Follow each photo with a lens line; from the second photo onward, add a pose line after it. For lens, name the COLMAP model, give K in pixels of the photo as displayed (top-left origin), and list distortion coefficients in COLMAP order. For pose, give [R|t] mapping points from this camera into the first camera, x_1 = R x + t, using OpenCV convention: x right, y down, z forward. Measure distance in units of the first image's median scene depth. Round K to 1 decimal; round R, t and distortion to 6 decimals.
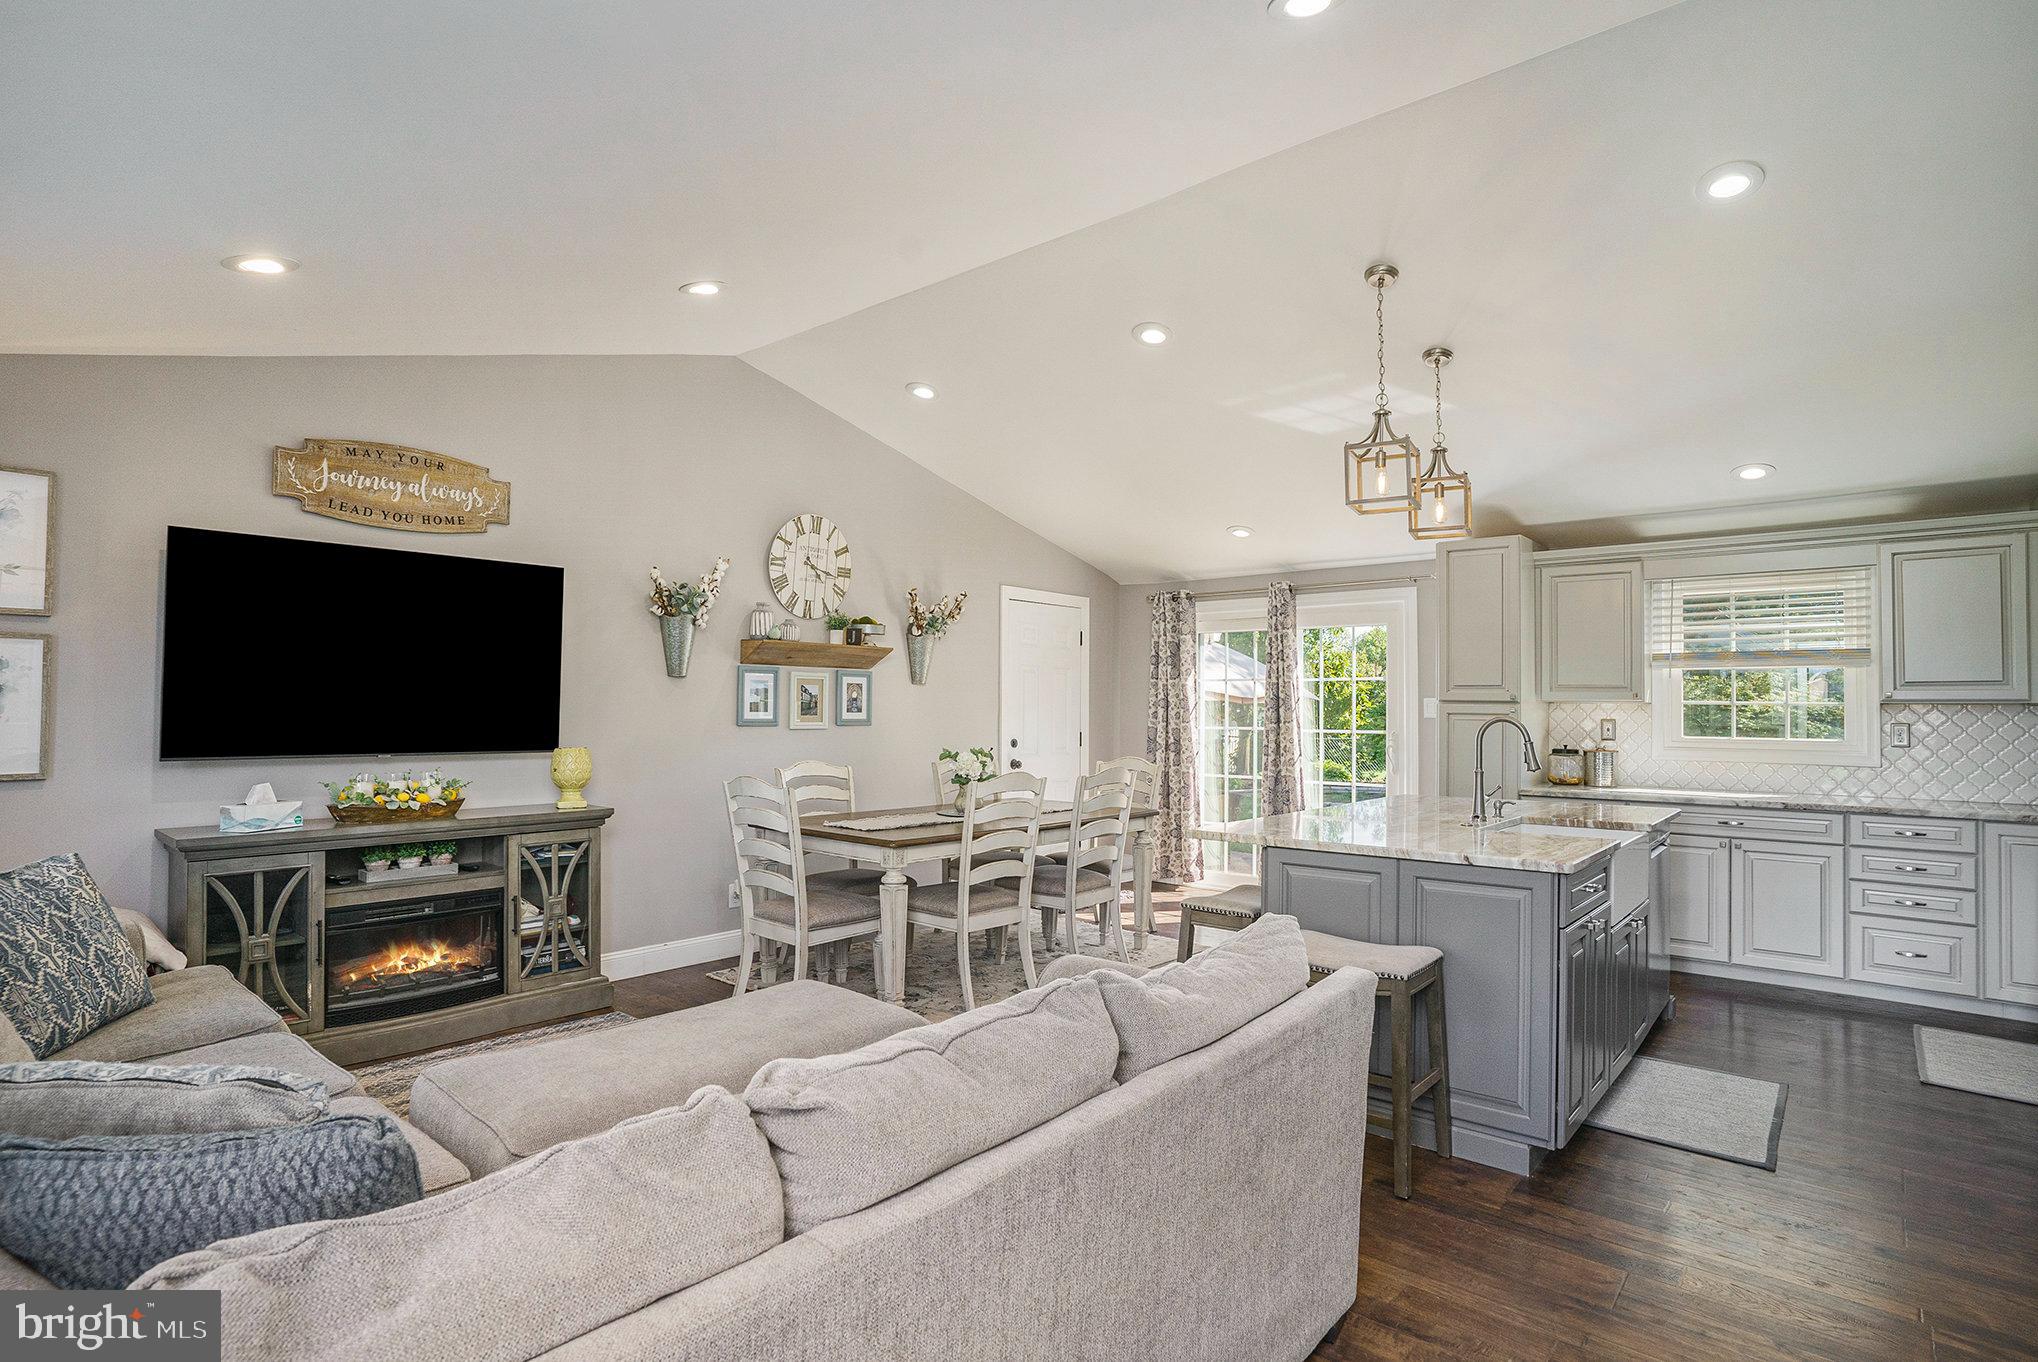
lens RADIAL K [[1032.7, 0, 1043.9], [0, 1032.7, 684.0], [0, 0, 1]] dist [-0.069652, 0.036493]
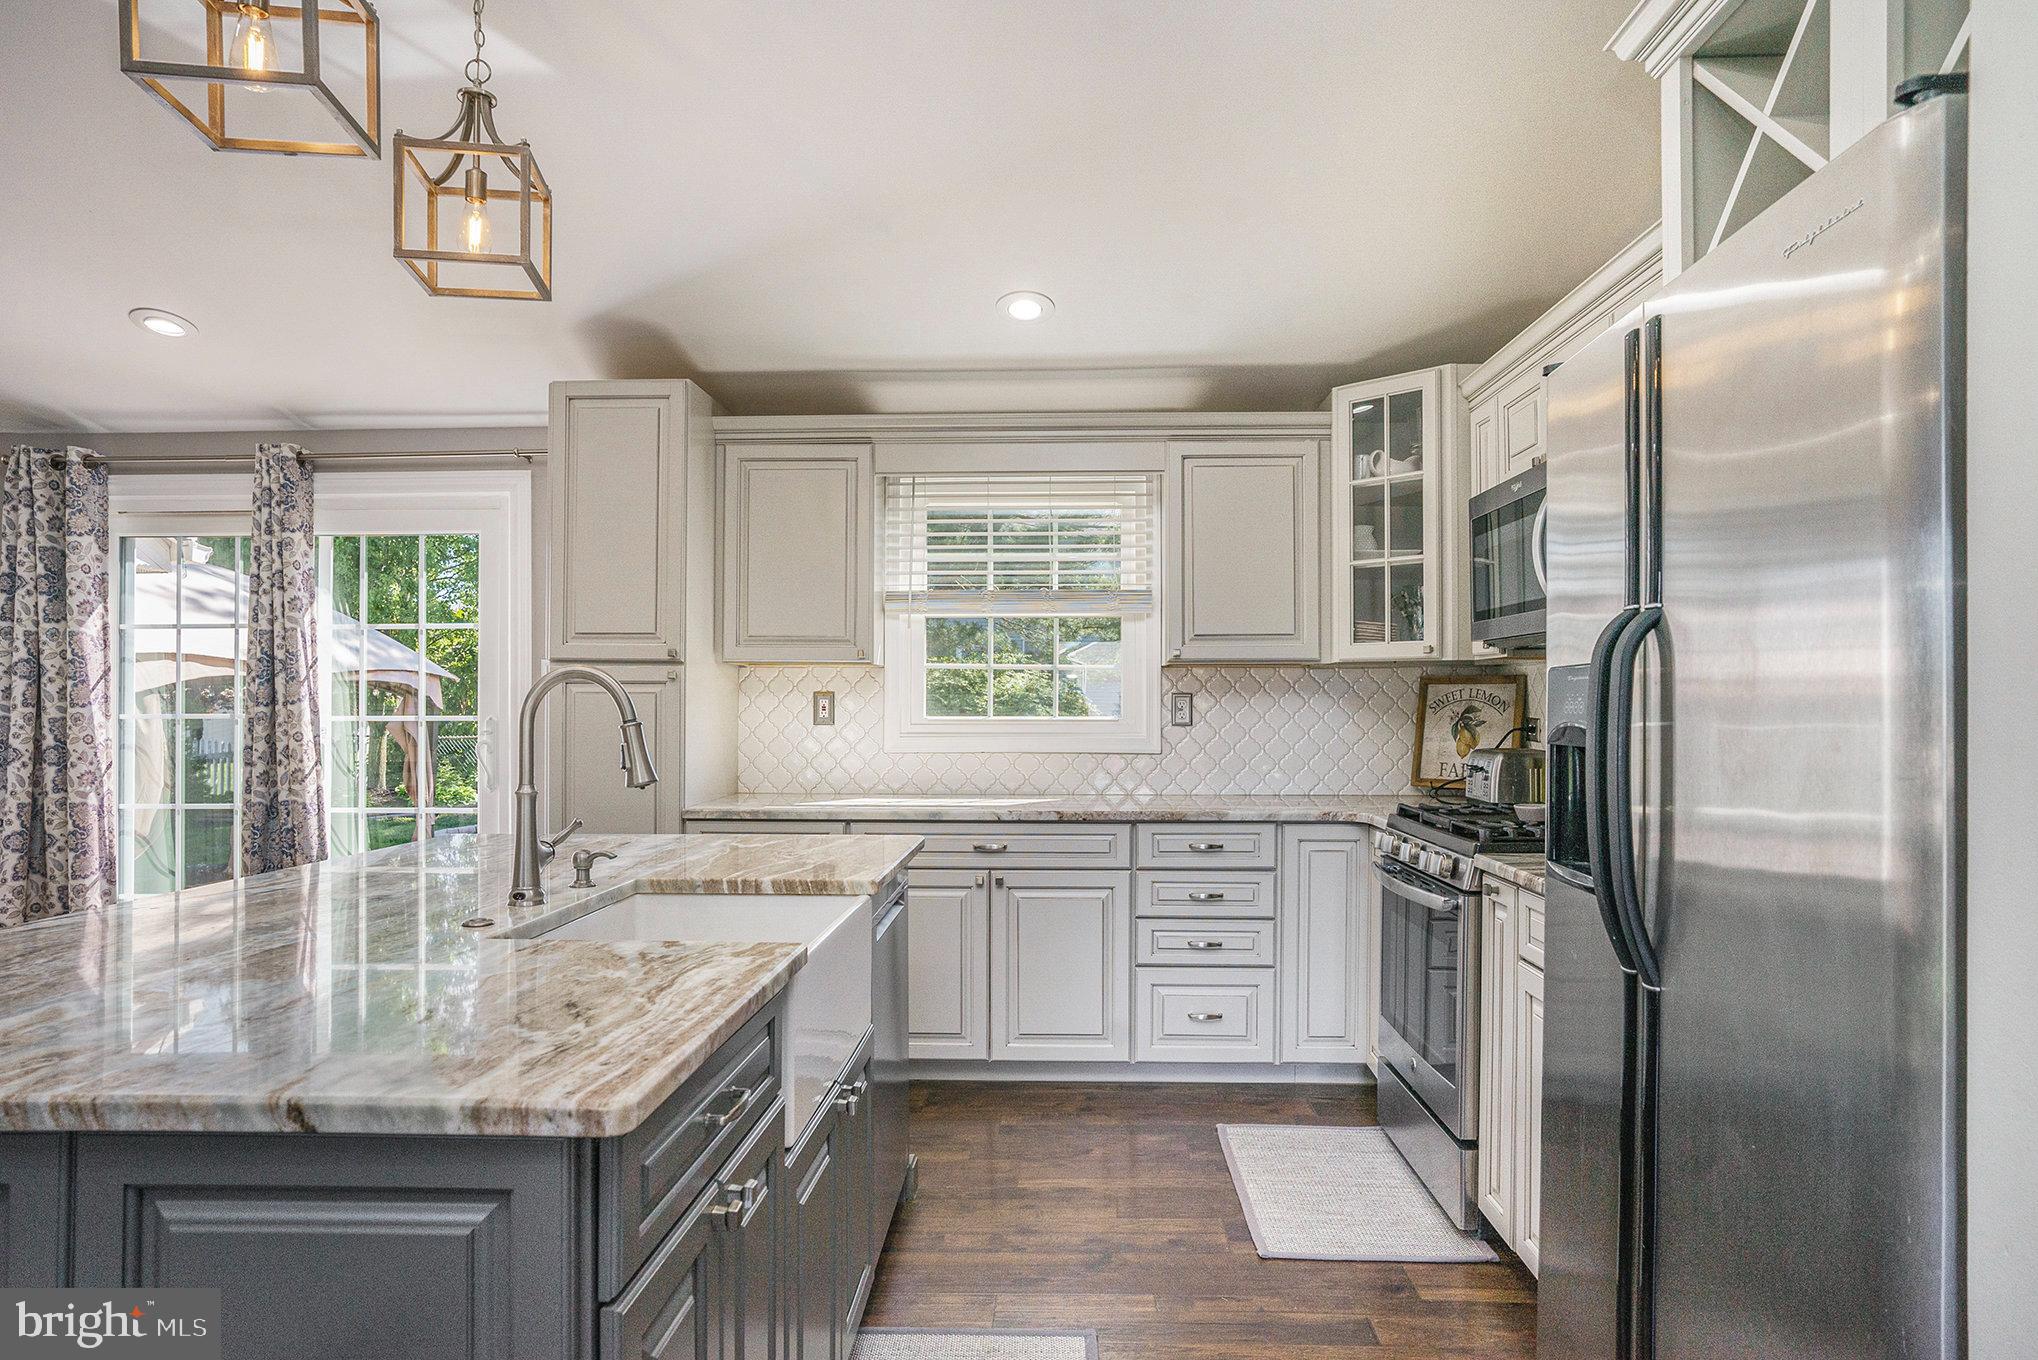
lens RADIAL K [[1227.0, 0, 1043.9], [0, 1227.0, 692.4], [0, 0, 1]] dist [-0.049621, 0.043351]
pose [[0.786517, -0.002902, 0.617561, 0.194226], [-0.008657, 0.999839, 0.015724, 0.022689], [-0.617508, -0.017714, 0.786365, 0.314808]]
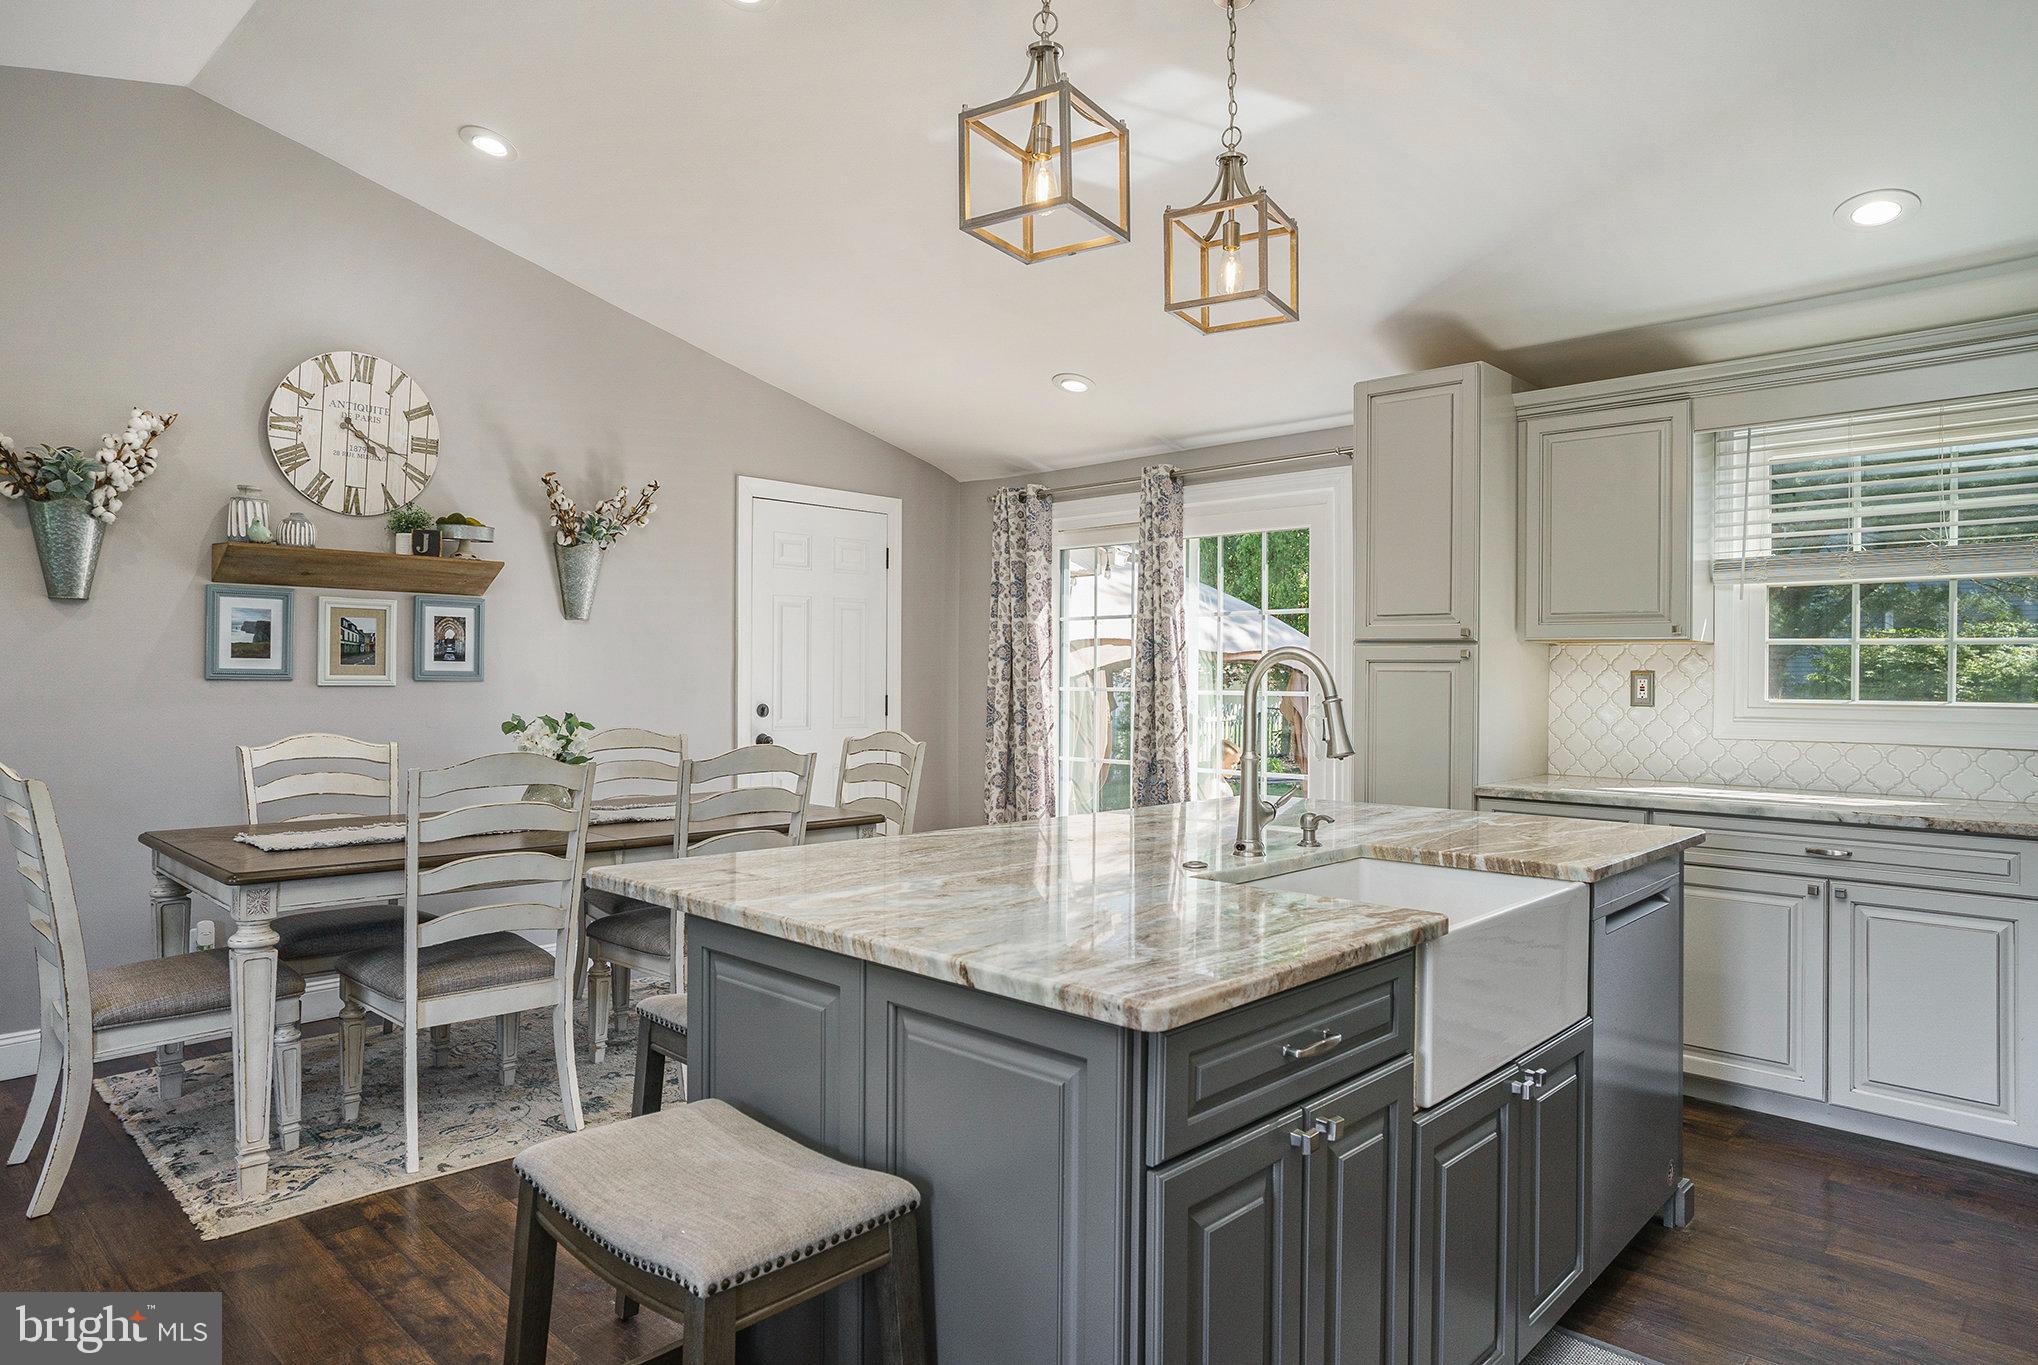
lens RADIAL K [[1223.7, 0, 1032.2], [0, 1223.7, 673.1], [0, 0, 1]] dist [-0.044489, 0.045293]
pose [[0.998359, -0.000616, -0.057260, 0.247404], [0.001783, 0.999792, 0.020328, 0.021721], [0.057236, -0.020396, 0.998152, 0.271560]]
